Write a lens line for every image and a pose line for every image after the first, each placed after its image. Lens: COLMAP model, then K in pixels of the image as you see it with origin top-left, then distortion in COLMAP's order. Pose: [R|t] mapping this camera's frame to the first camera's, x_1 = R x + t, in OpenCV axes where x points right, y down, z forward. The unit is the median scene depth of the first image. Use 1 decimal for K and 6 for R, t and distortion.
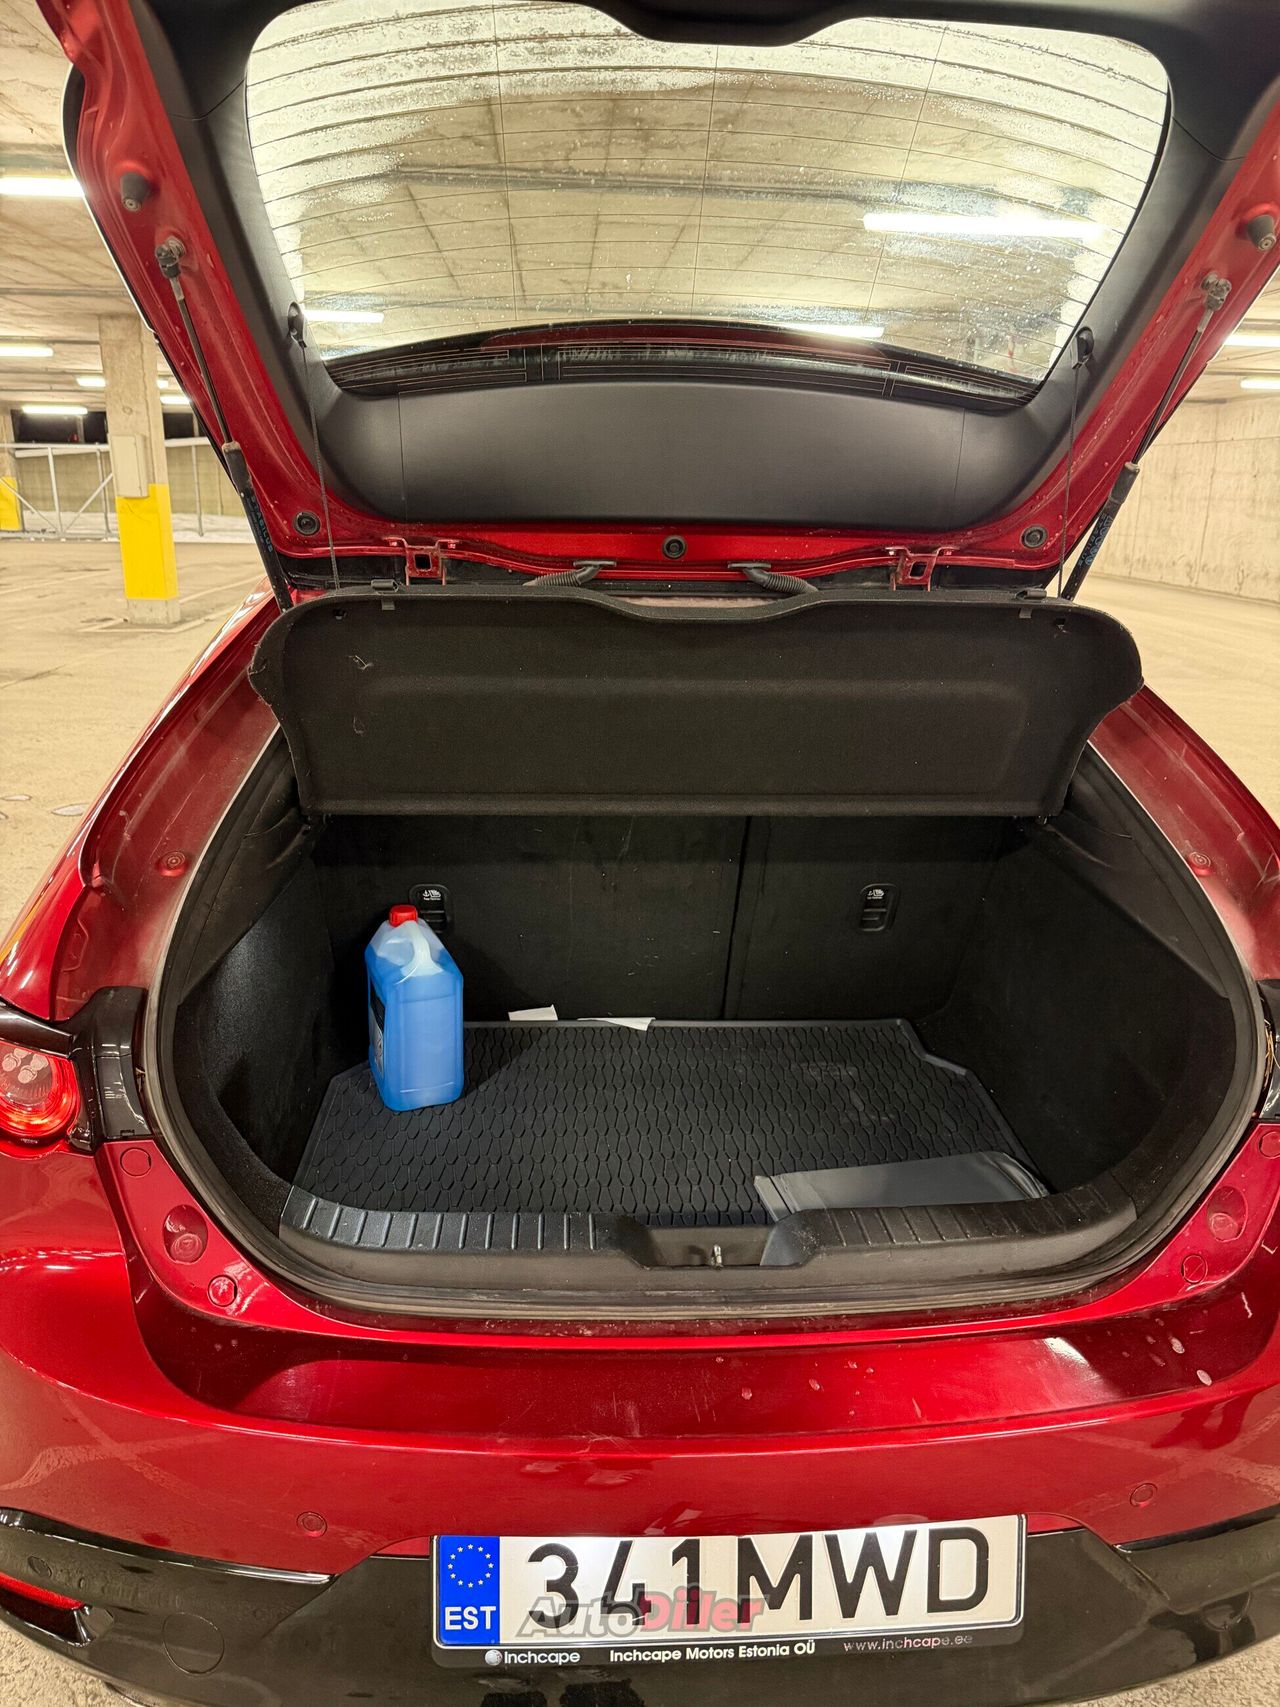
lens RADIAL K [[1194.9, 0, 640.0], [0, 1194.9, 853.5], [0, 0, 1]] dist [0.042188, -0.058257]
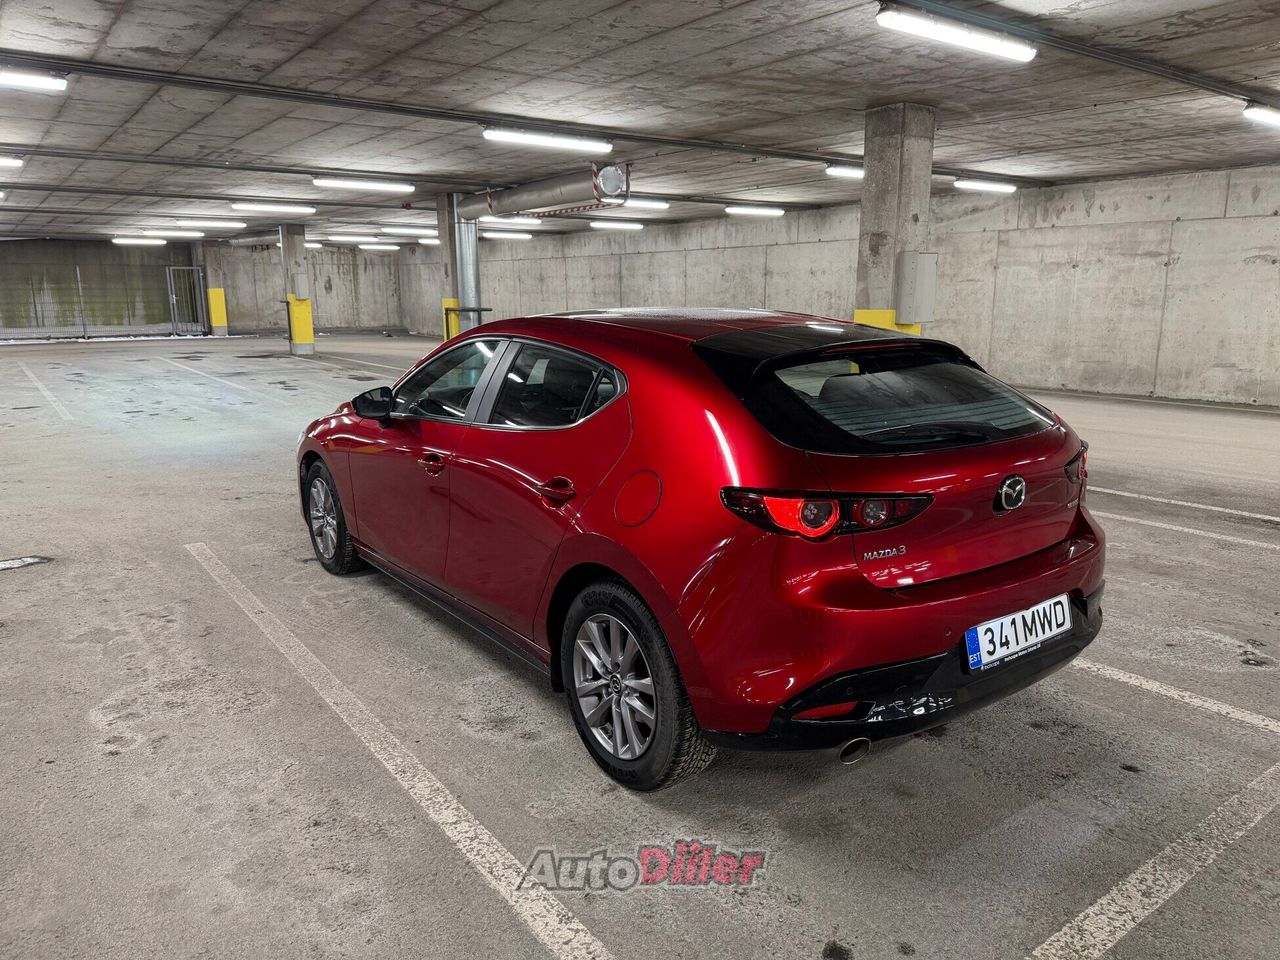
lens RADIAL K [[896.0, 0, 640.0], [0, 896.0, 480.0], [0, 0, 1]] dist [0.042188, -0.058257]
pose [[0.835169, -0.132797, 0.533721, -0.191882], [0.176118, 0.983887, -0.030787, 0.009178], [-0.521033, 0.119711, 0.845100, -0.054280]]
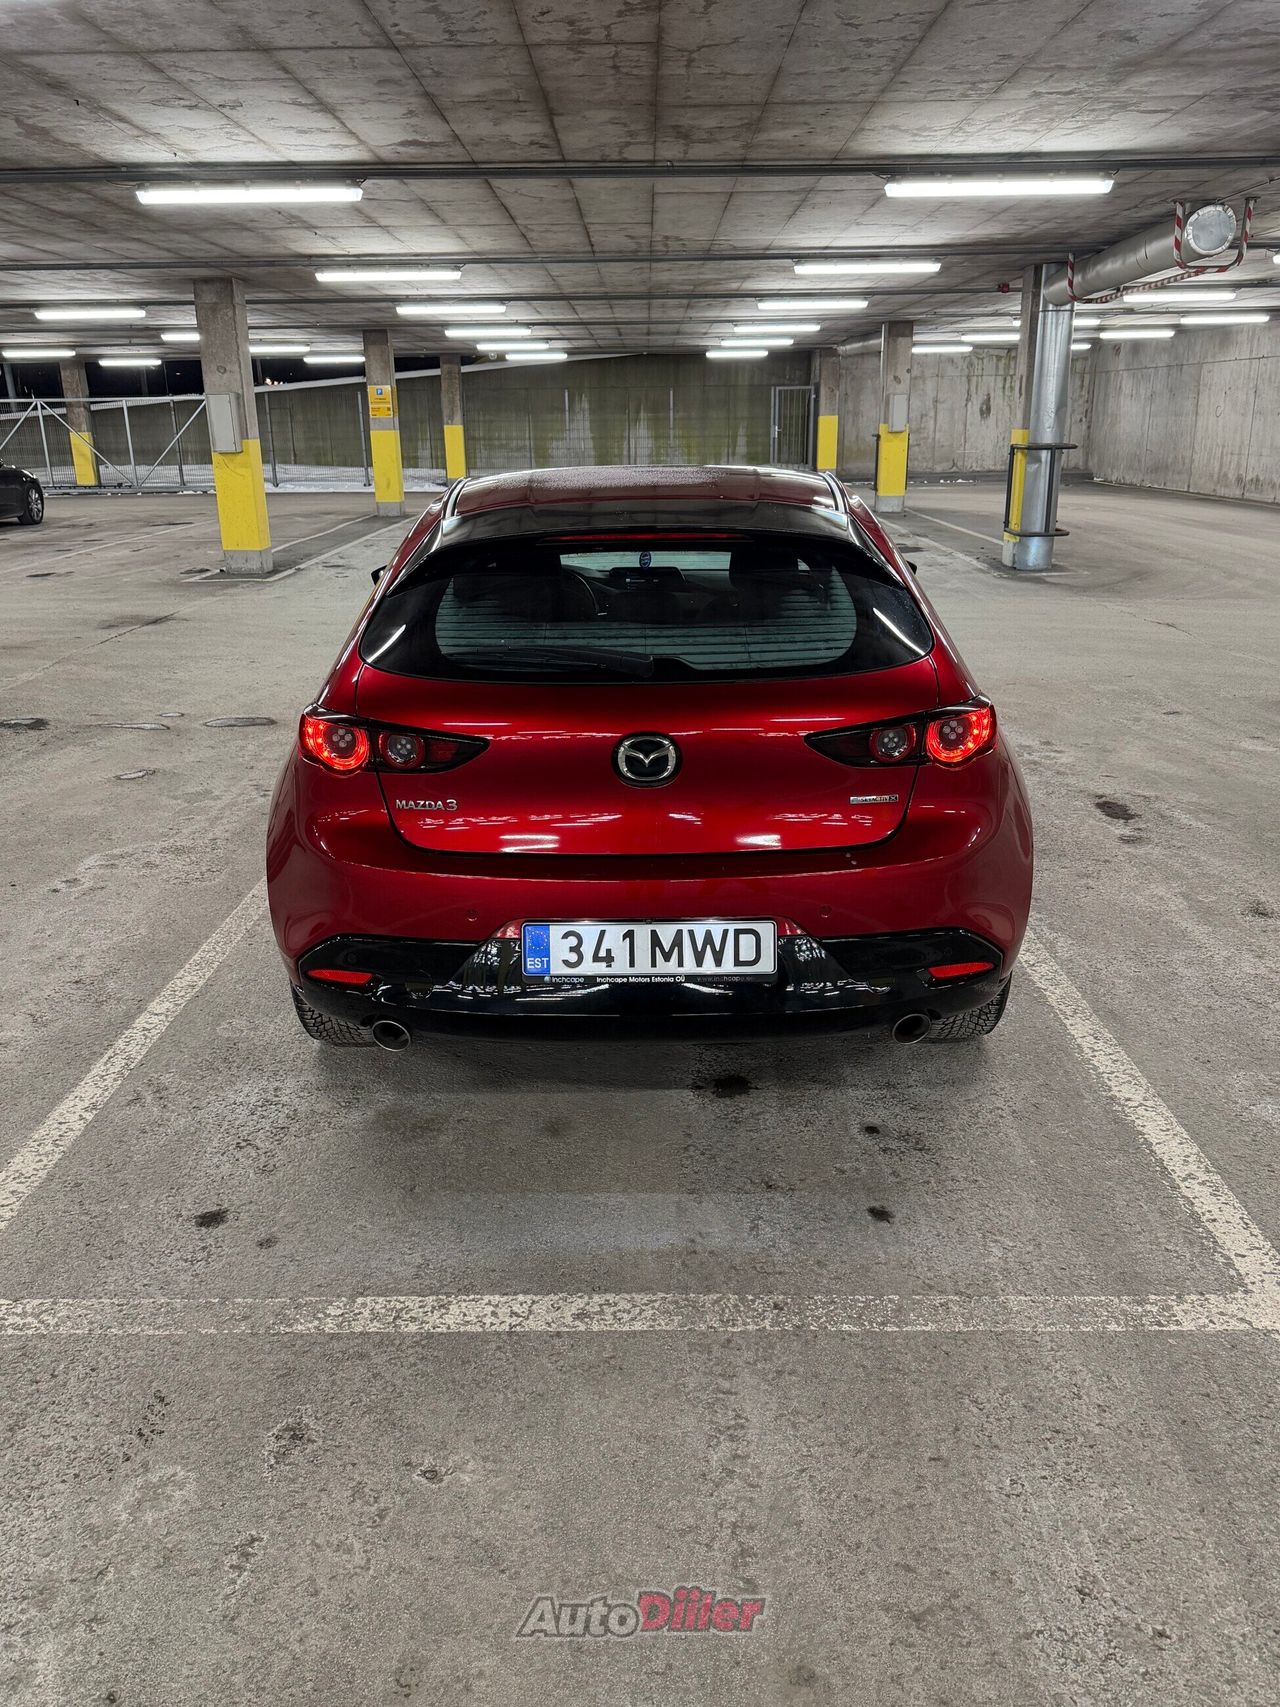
lens RADIAL K [[1306.7, 0, 640.0], [0, 1306.7, 853.5], [0, 0, 1]] dist [0.090625, -0.137793]
pose [[0.997132, -0.009767, -0.075050, 0.023728], [0.011548, 0.999661, 0.023326, 0.033747], [0.074797, -0.024125, 0.996907, -0.143705]]
